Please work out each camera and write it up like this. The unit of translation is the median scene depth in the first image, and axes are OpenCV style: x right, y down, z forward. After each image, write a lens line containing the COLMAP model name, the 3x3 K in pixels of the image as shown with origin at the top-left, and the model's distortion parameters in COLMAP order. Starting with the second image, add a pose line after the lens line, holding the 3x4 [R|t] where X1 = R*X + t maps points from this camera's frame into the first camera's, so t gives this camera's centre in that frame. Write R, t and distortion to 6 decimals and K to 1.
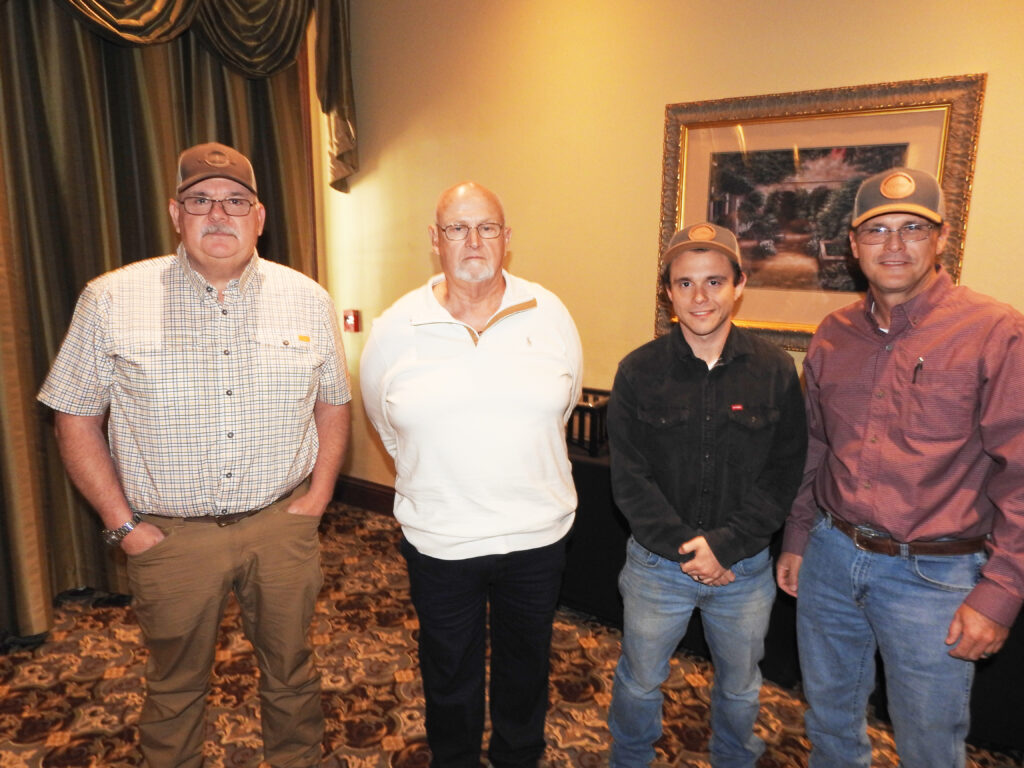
lens RADIAL K [[728.5, 0, 509.6], [0, 728.5, 377.7], [0, 0, 1]] dist [-0.004689, 0.007323]
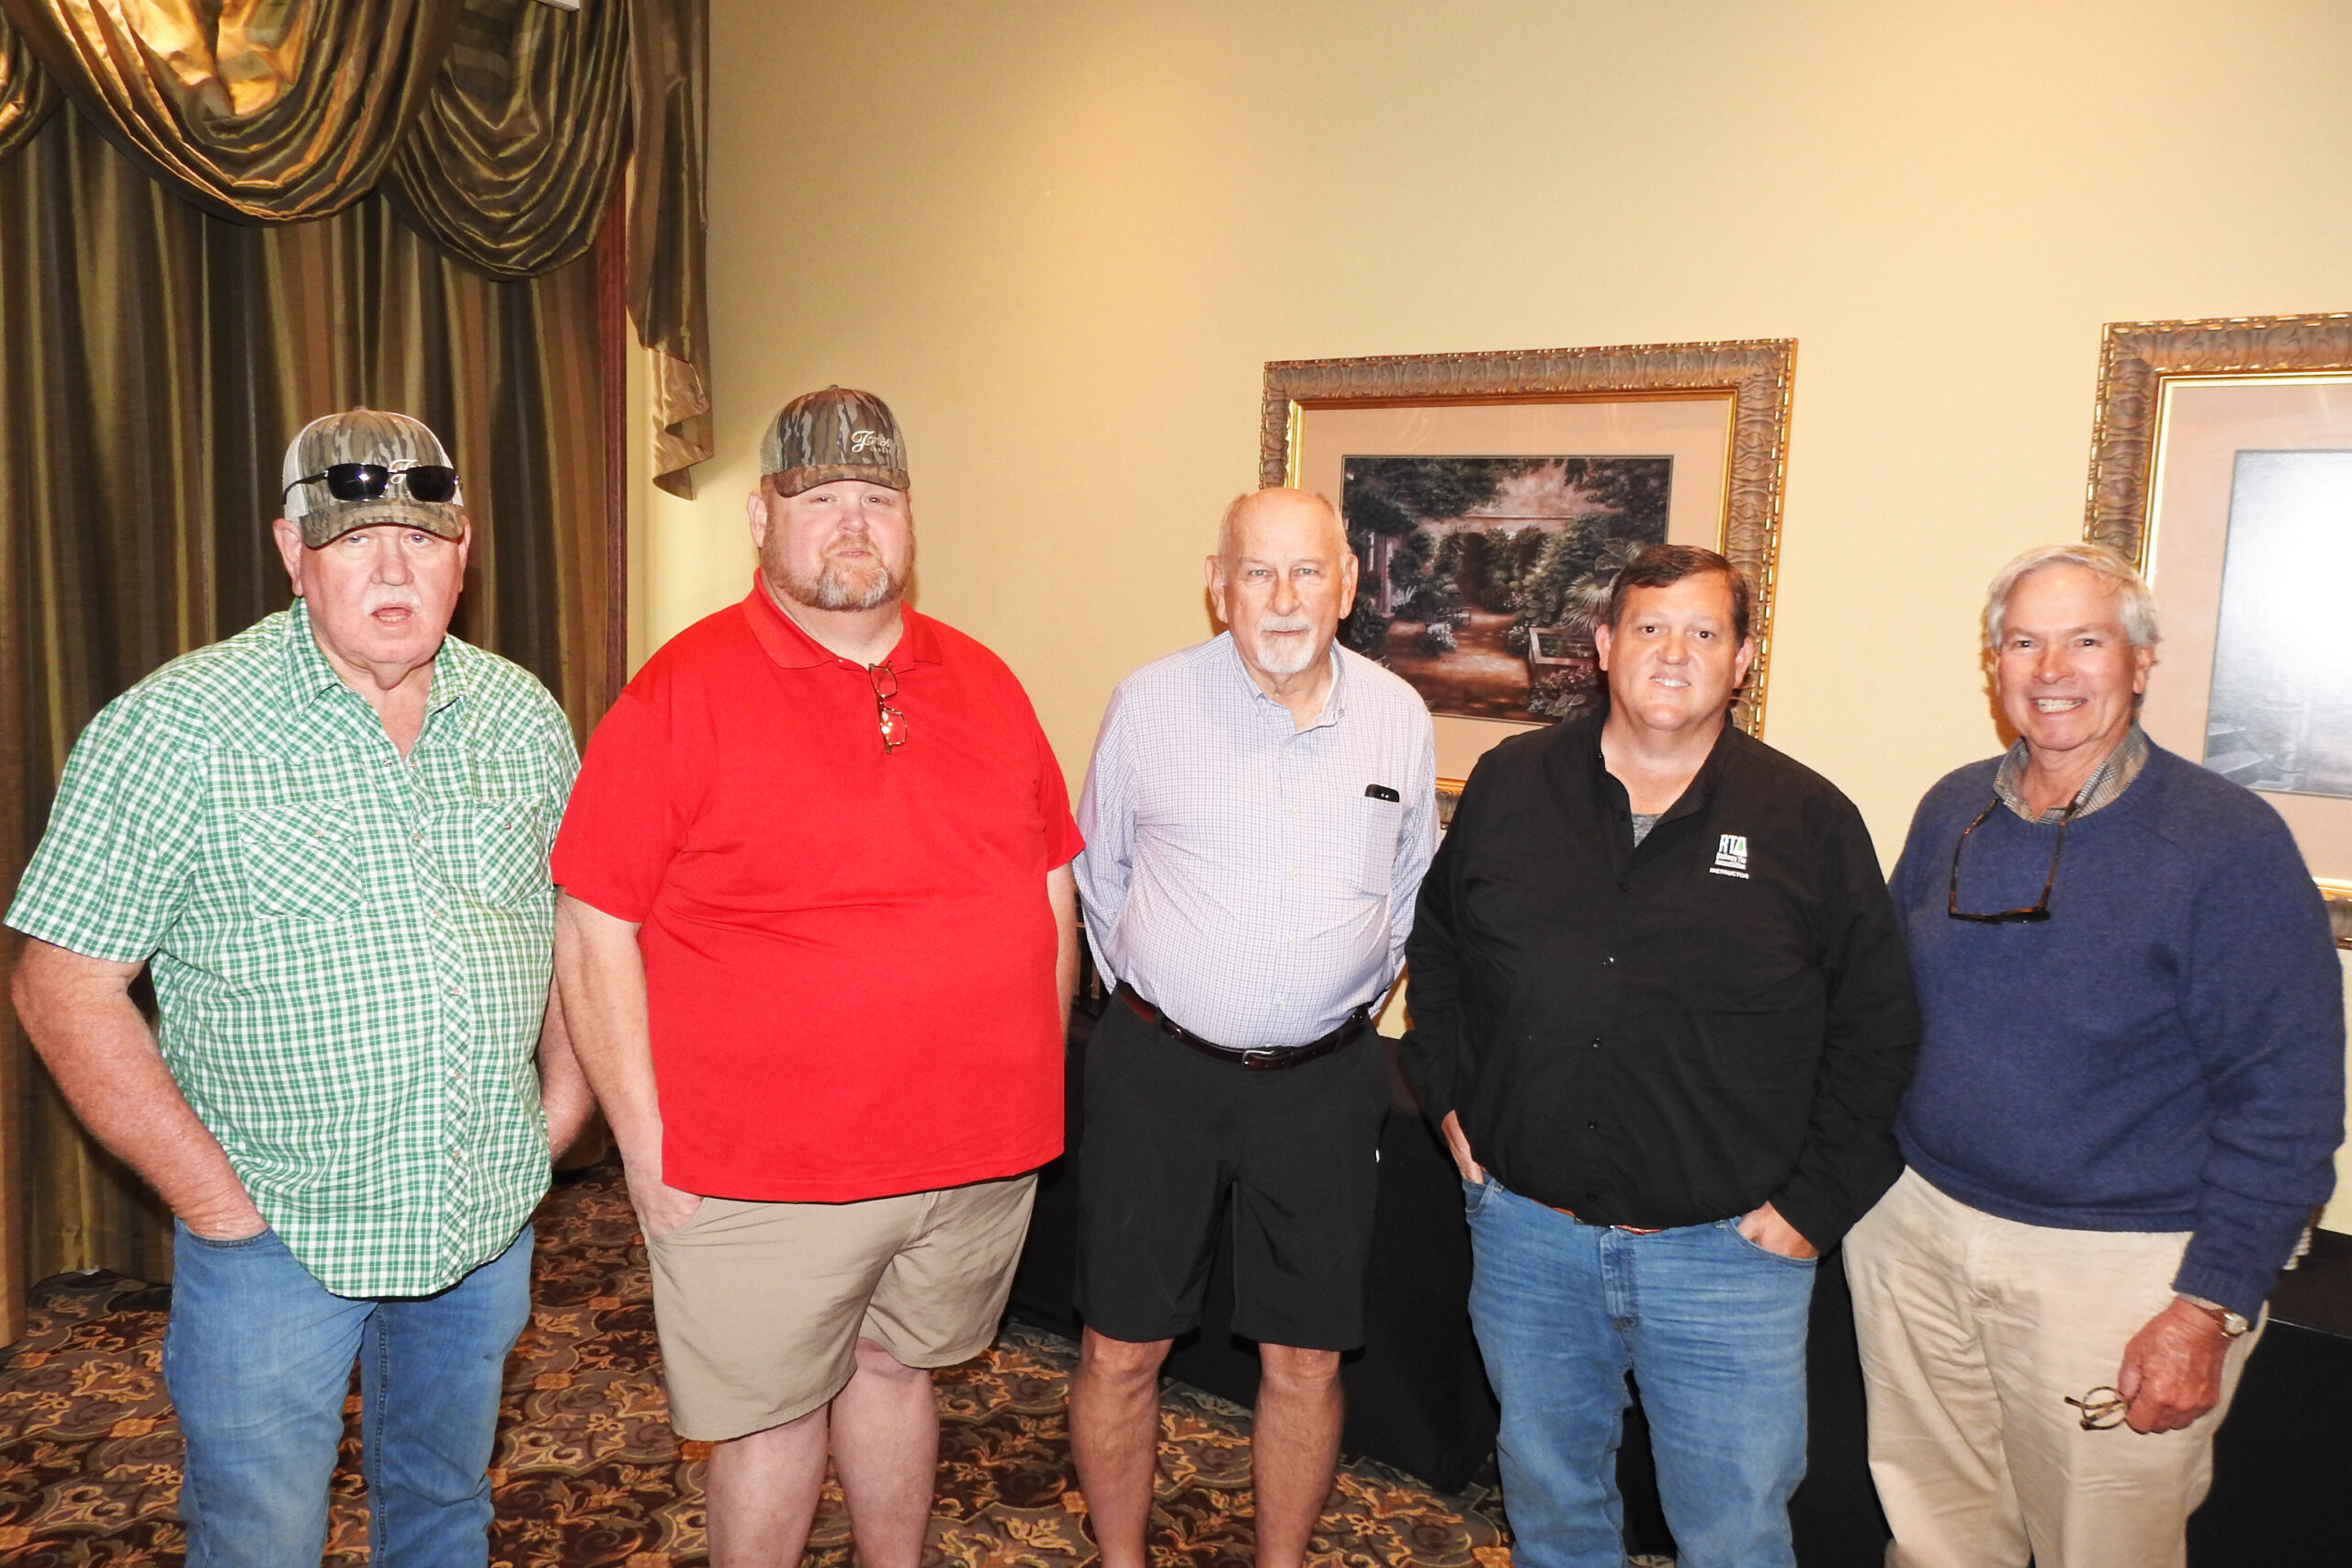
lens RADIAL K [[1677.9, 0, 1184.1], [0, 1677.9, 767.3], [0, 0, 1]] dist [-0.011986, 0.010121]
pose [[0.999584, 0.028564, 0.003939, 0.170722], [-0.028200, 0.996929, -0.073051, 0.008458], [-0.006013, 0.072910, 0.997320, -0.200894]]
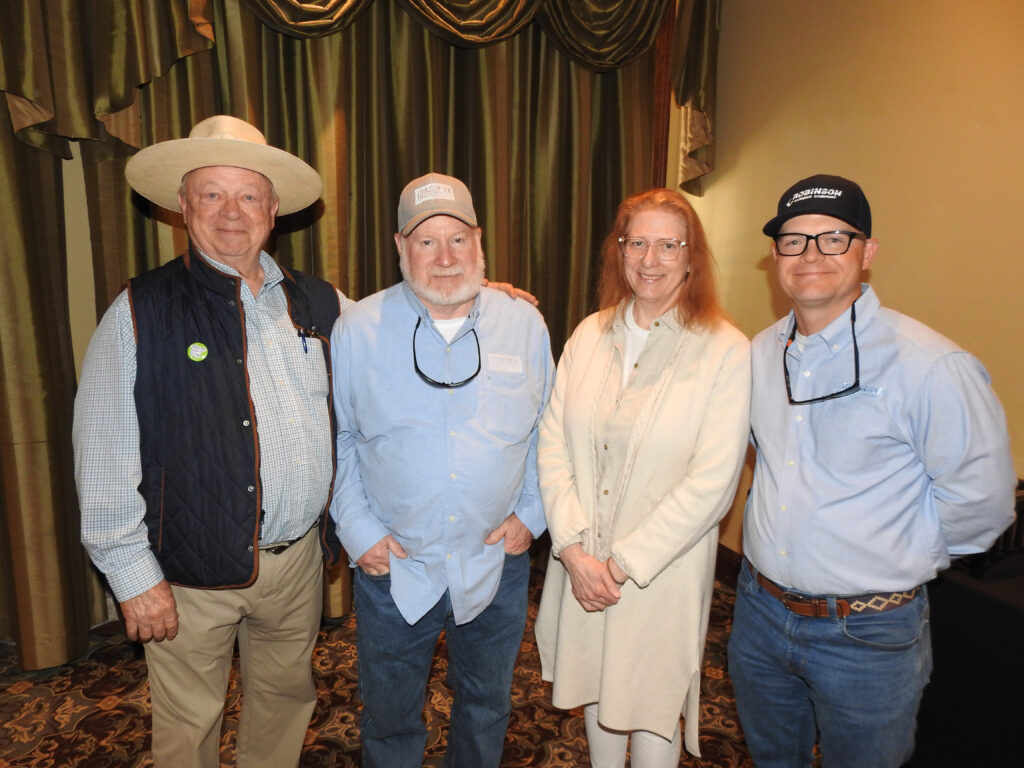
lens RADIAL K [[728.5, 0, 519.9], [0, 728.5, 381.8], [0, 0, 1]] dist [-0.004689, 0.007323]
pose [[0.859211, 0.108881, -0.499901, 0.074257], [-0.111237, 0.993475, 0.025195, -0.044606], [0.499382, 0.033959, 0.865716, 0.214763]]
